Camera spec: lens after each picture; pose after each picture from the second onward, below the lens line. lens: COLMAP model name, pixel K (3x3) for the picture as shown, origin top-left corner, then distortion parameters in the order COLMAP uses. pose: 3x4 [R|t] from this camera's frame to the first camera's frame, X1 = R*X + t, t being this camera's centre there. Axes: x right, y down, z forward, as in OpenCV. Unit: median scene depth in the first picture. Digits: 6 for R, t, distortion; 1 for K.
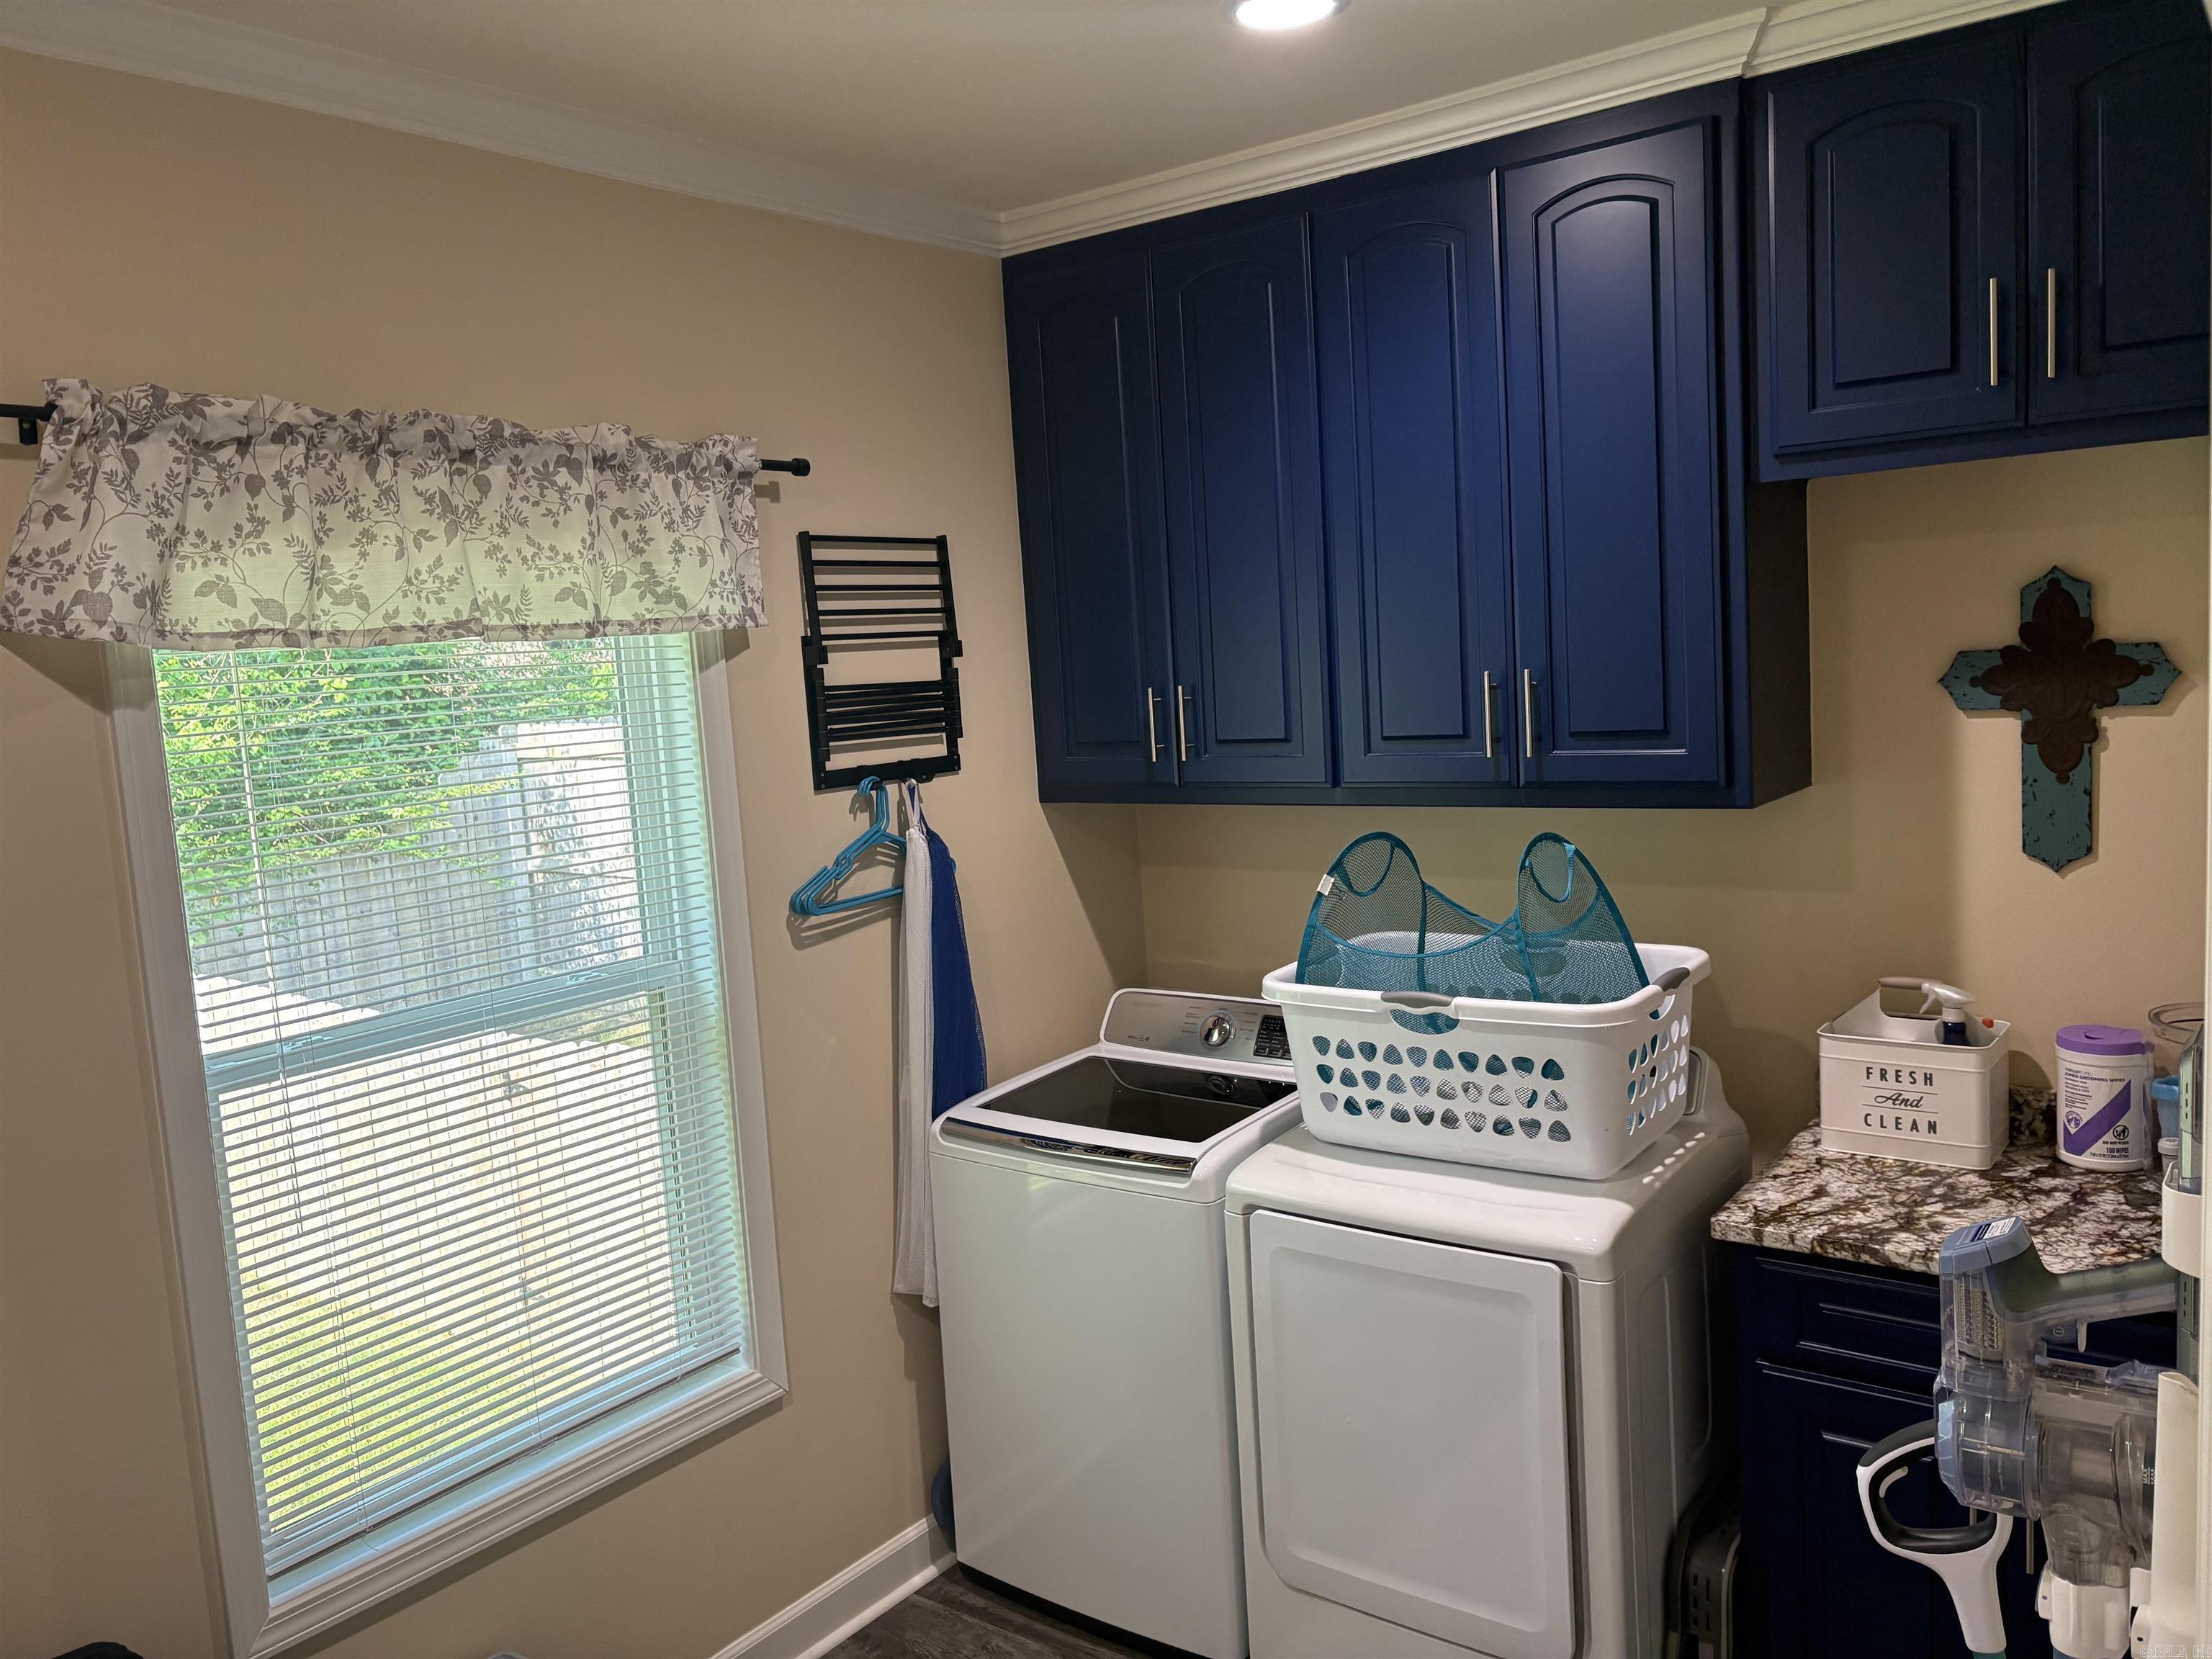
lens RADIAL K [[1665.4, 0, 1107.9], [0, 1665.4, 825.8], [0, 0, 1]] dist [0.028968, -0.020725]
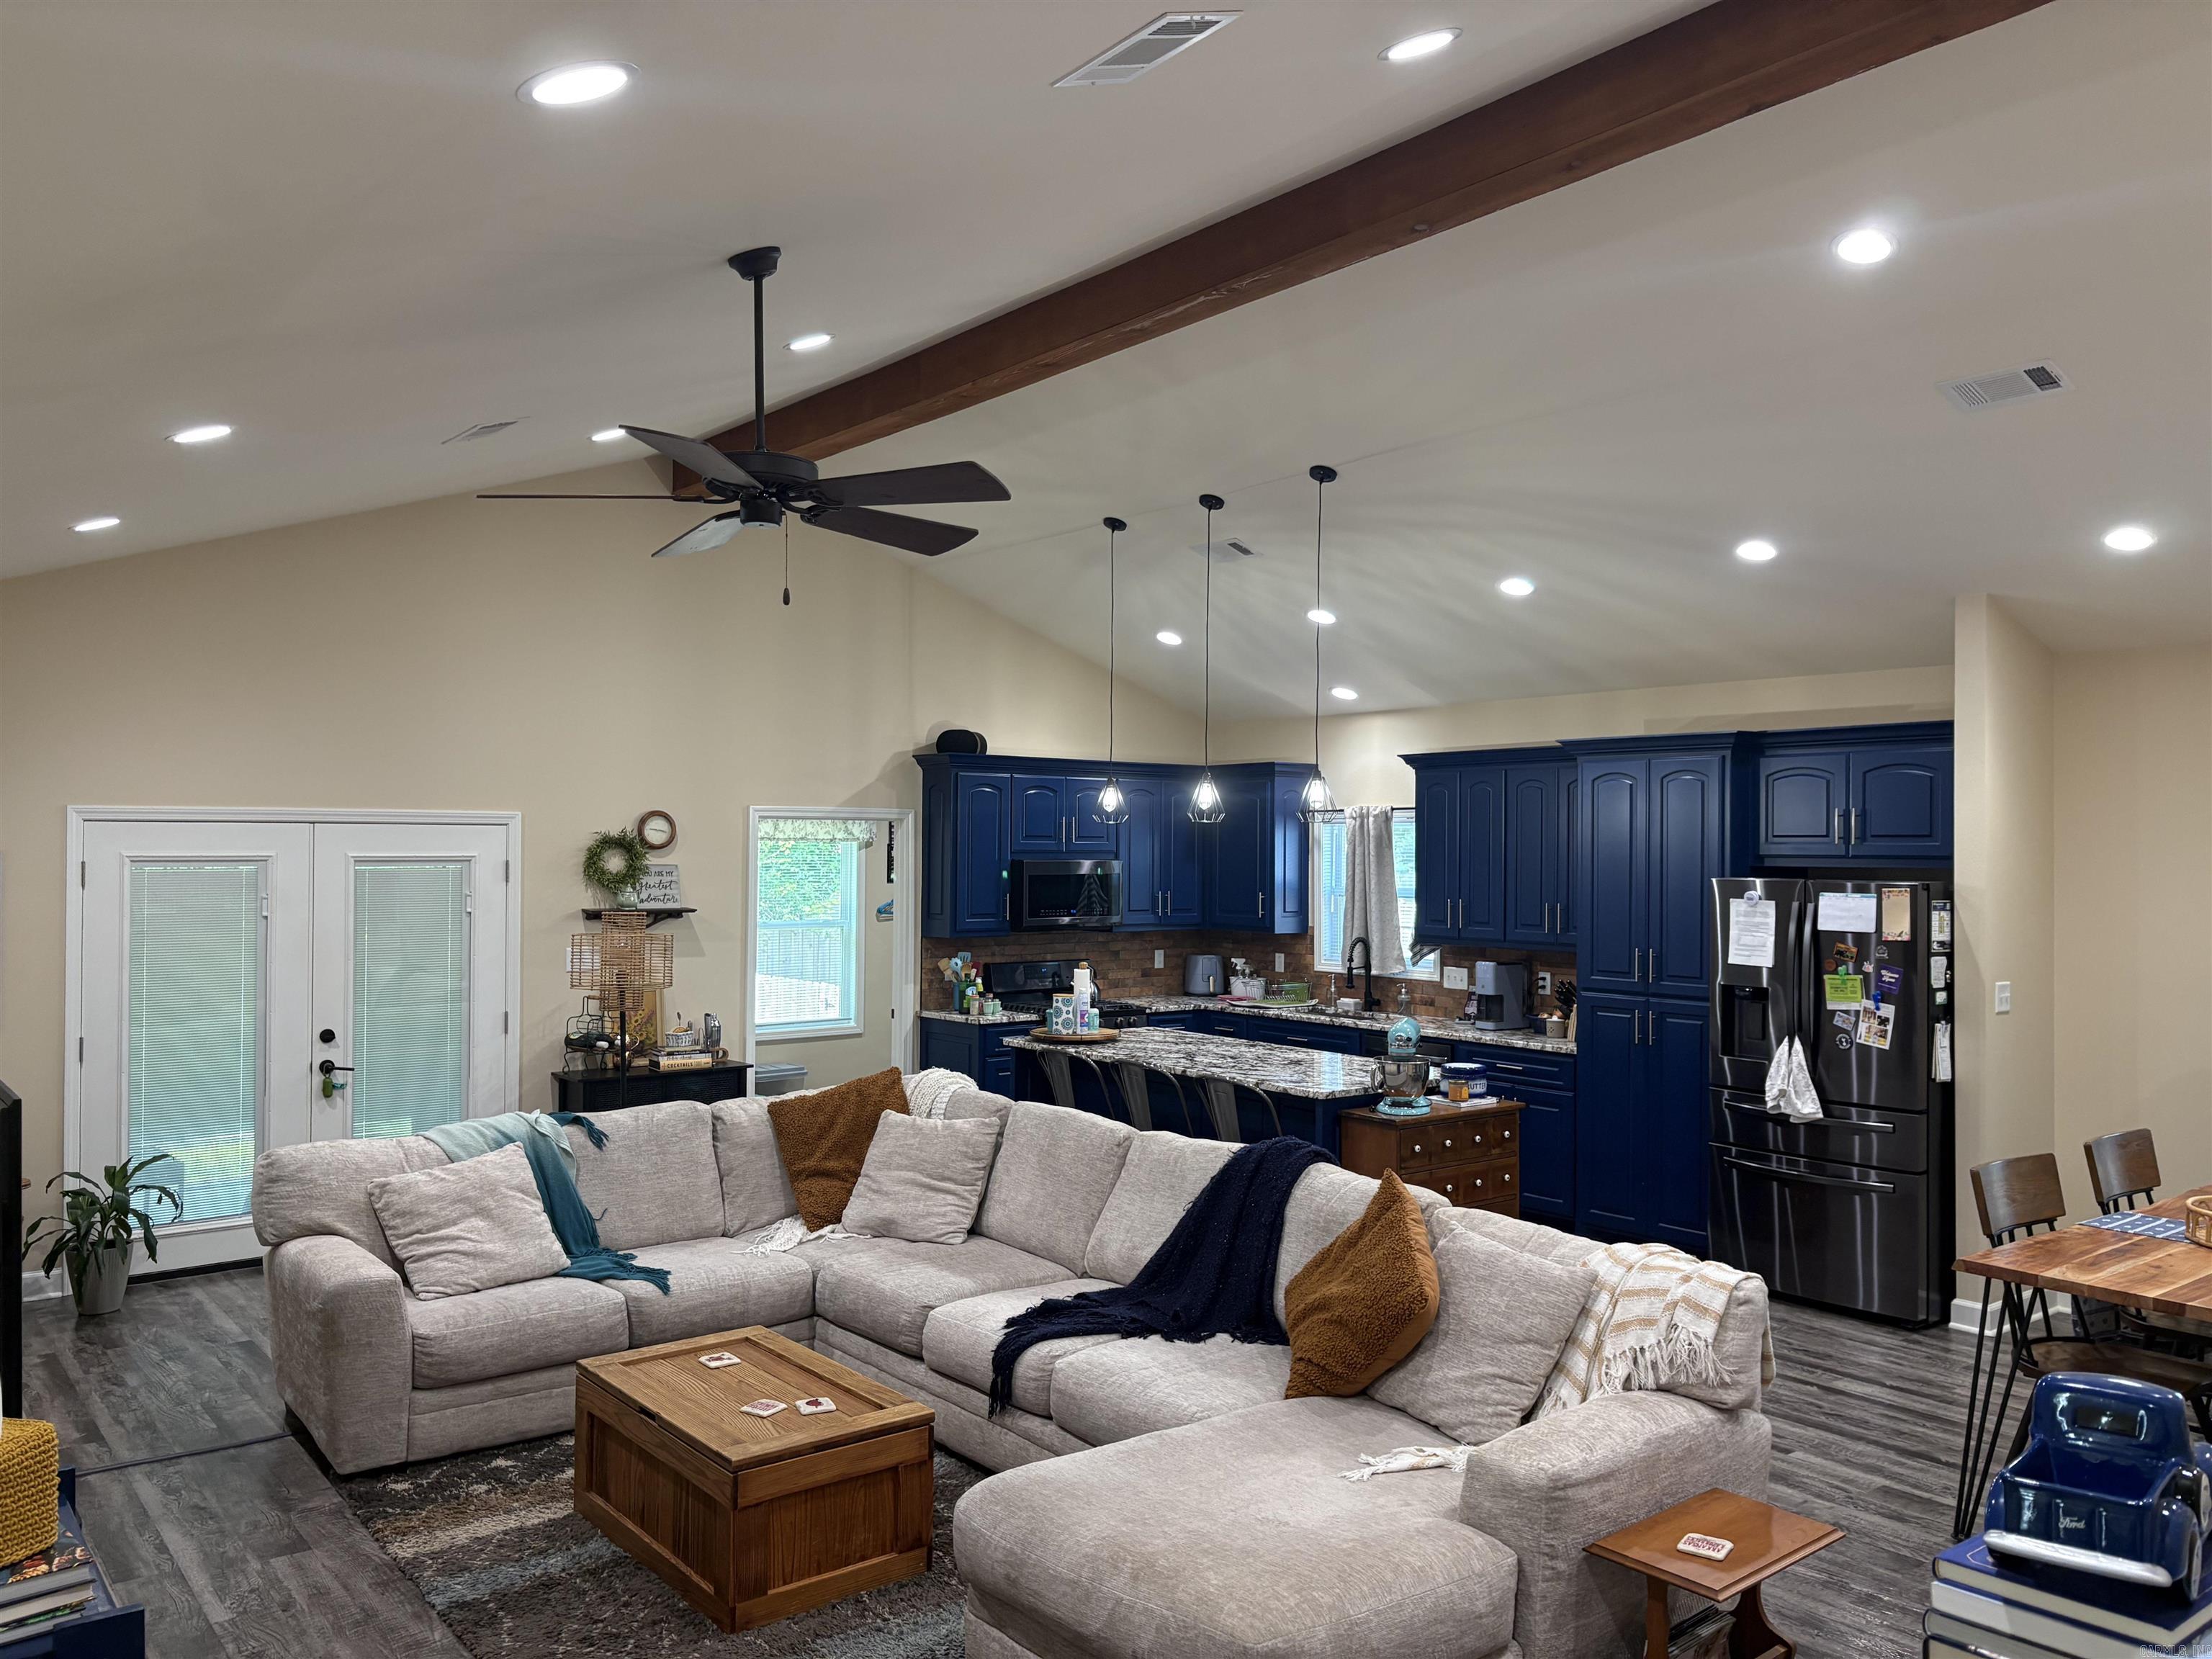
lens RADIAL K [[1665.4, 0, 1105.7], [0, 1665.4, 831.3], [0, 0, 1]] dist [0.028968, -0.020725]
pose [[0.966660, 0.064847, -0.247715, 1.362088], [-0.092191, 0.990665, -0.100422, 0.217817], [0.238891, 0.119911, 0.963614, -2.834941]]
